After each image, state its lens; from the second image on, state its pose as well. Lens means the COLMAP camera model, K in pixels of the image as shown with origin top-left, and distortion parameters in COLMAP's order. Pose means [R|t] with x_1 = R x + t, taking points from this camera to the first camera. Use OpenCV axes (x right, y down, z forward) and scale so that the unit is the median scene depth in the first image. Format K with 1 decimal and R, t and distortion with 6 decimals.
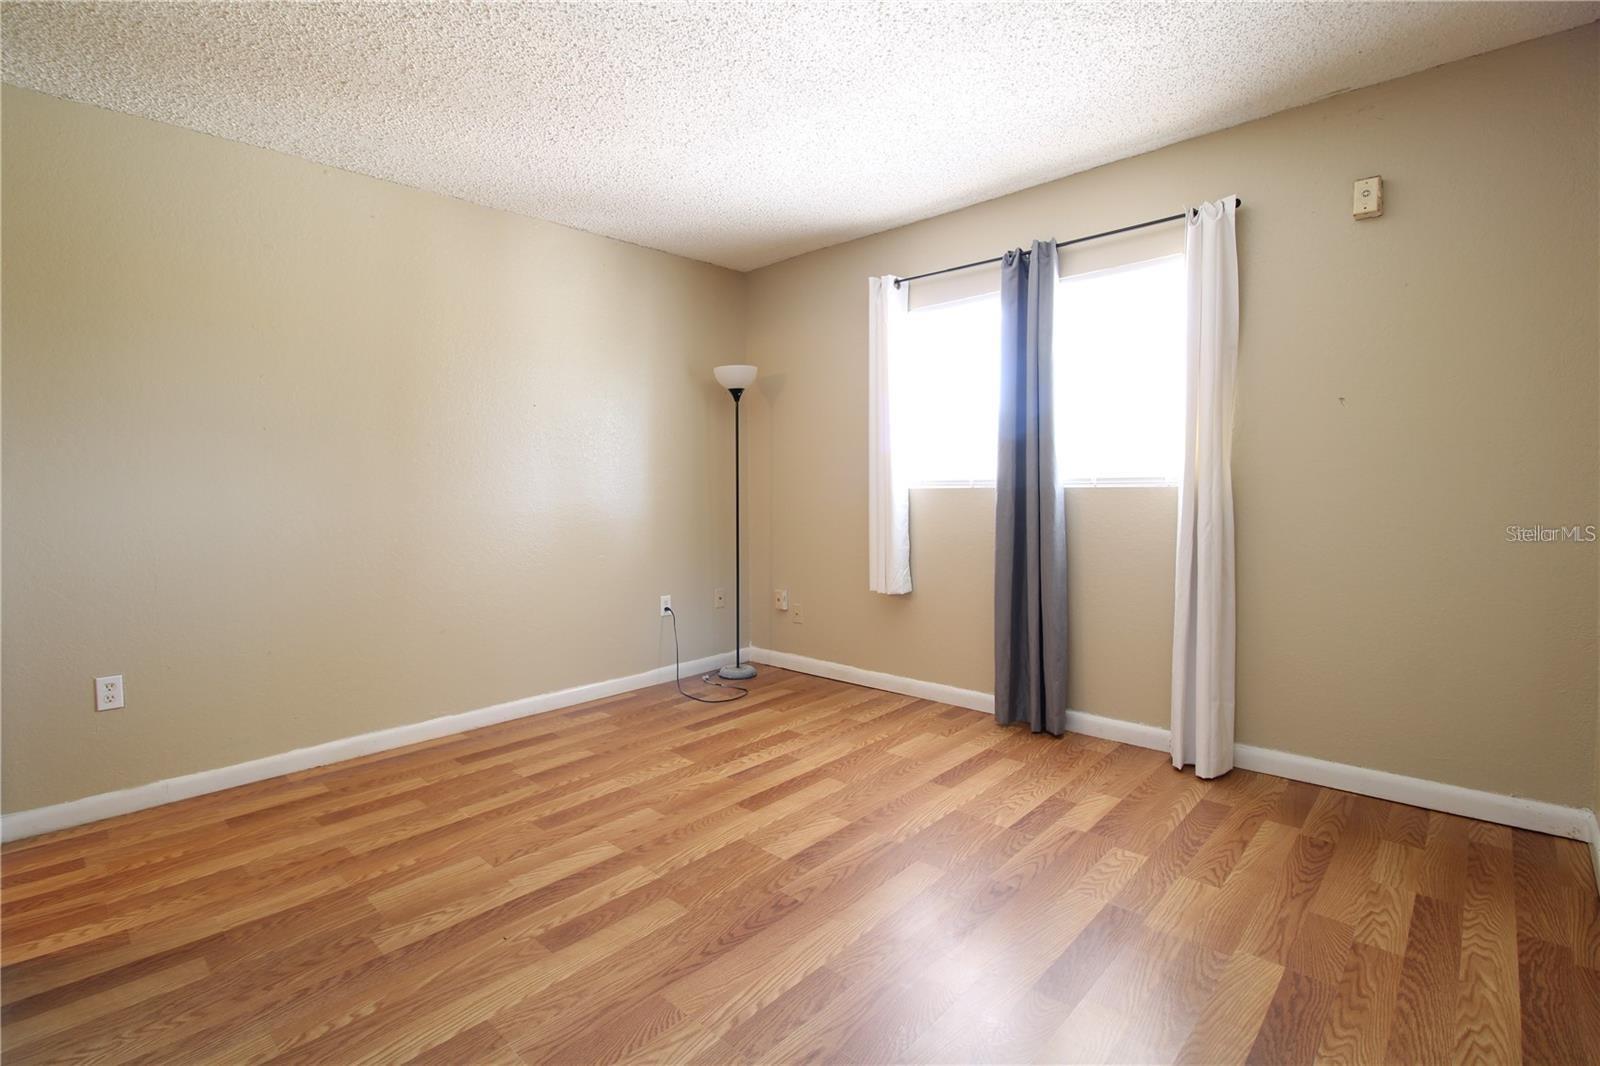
lens RADIAL K [[738.6, 0, 806.1], [0, 738.6, 540.0], [0, 0, 1]] dist [-0.003805, -0.002274]
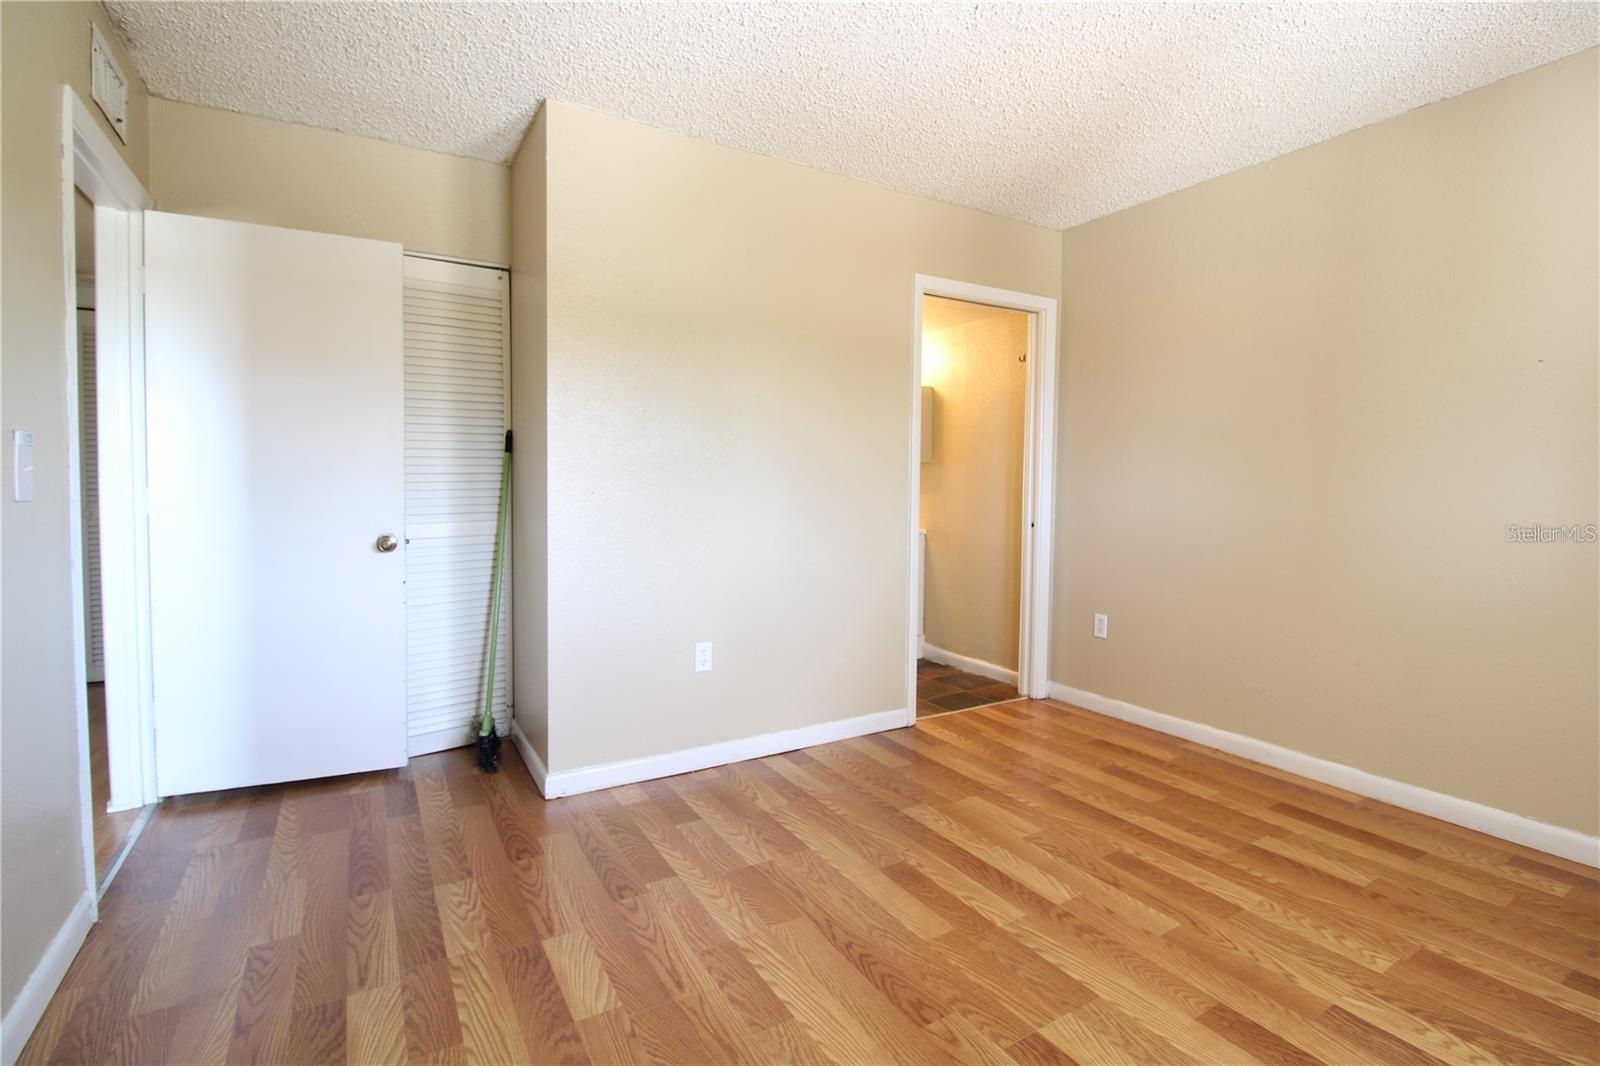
lens RADIAL K [[738.6, 0, 805.4], [0, 738.6, 515.7], [0, 0, 1]] dist [-0.003805, -0.002274]
pose [[-0.274158, 0.049140, -0.960428, 0.584537], [-0.071819, 0.994859, 0.071403, -0.066847], [0.958999, 0.088553, -0.269219, 0.823160]]
